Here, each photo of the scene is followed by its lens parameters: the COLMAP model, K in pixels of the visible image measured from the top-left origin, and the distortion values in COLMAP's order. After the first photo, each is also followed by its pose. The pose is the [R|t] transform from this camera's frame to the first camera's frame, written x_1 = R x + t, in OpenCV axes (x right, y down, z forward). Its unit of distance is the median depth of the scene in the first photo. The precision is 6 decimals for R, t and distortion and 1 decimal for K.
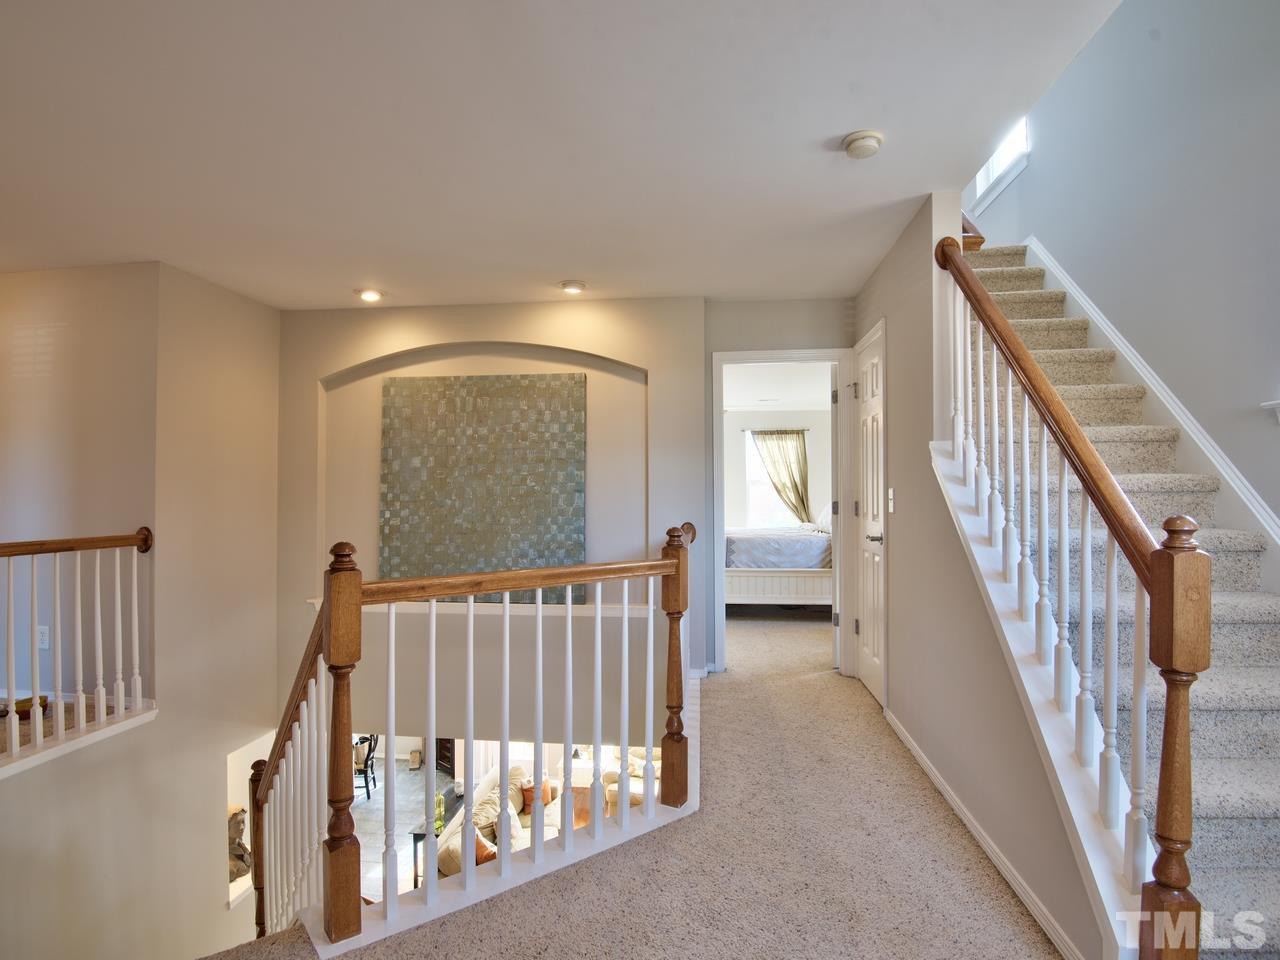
lens RADIAL K [[679.8, 0, 641.4], [0, 679.8, 489.9], [0, 0, 1]] dist [-0.004637, -0.002863]
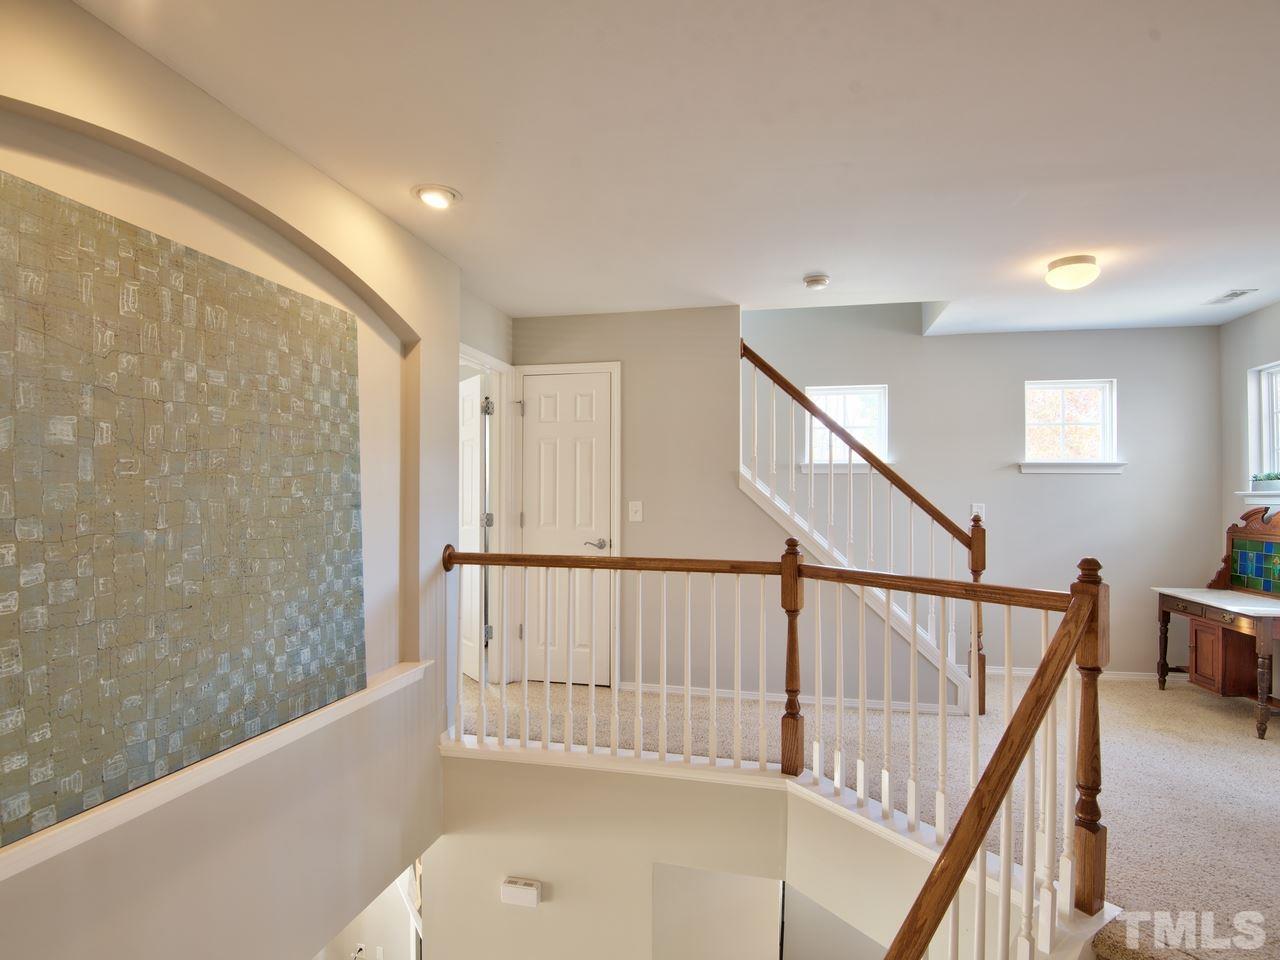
lens RADIAL K [[679.8, 0, 636.8], [0, 679.8, 485.3], [0, 0, 1]] dist [-0.004637, -0.002863]
pose [[0.109404, 0.018734, 0.993821, -0.665651], [-0.010759, 0.999786, -0.017662, -0.008945], [-0.993939, -0.008760, 0.109583, 0.670954]]
